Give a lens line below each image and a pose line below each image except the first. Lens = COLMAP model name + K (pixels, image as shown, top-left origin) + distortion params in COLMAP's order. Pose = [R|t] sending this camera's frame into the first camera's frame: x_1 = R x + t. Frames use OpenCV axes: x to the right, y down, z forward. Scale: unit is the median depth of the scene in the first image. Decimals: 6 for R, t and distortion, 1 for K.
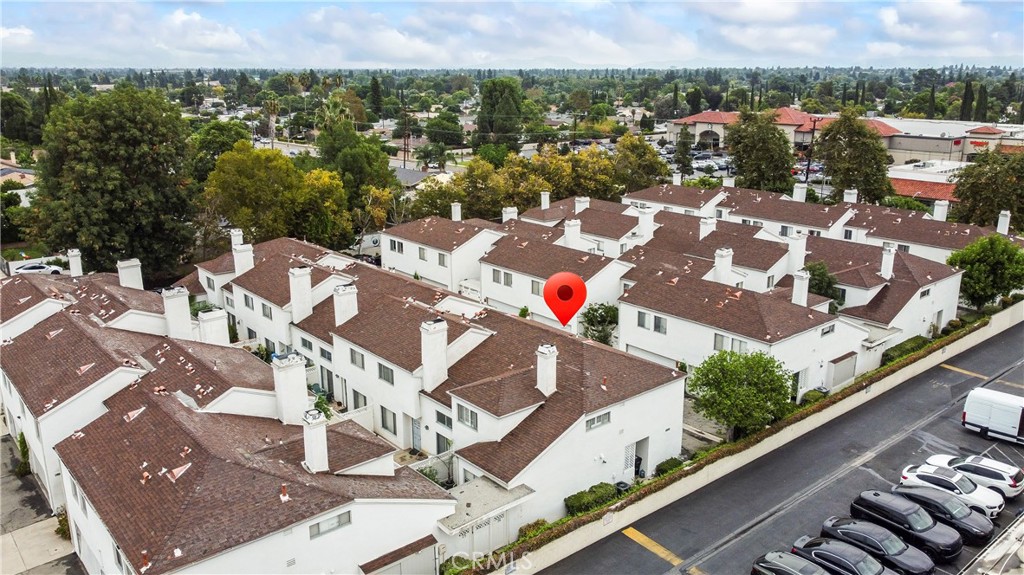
lens RADIAL K [[797.1, 0, 512.8], [0, 797.1, 287.3], [0, 0, 1]] dist [-0.000788, -0.005643]
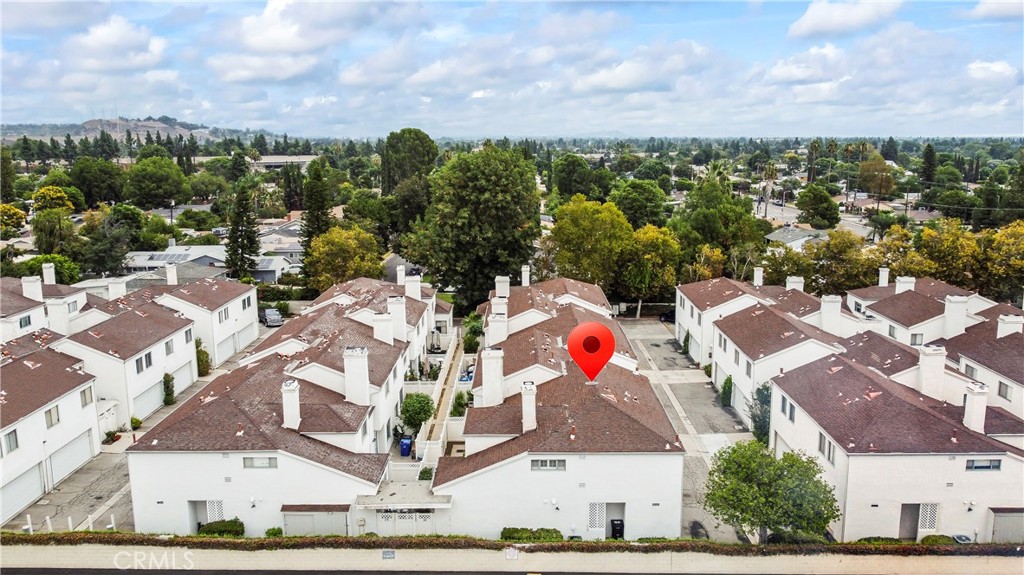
lens RADIAL K [[797.1, 0, 521.4], [0, 797.1, 286.5], [0, 0, 1]] dist [-0.000788, -0.005643]
pose [[0.758591, 0.118084, -0.640778, 0.519436], [-0.170721, 0.985105, -0.020573, -0.022010], [0.628804, 0.125000, 0.767451, 0.120212]]
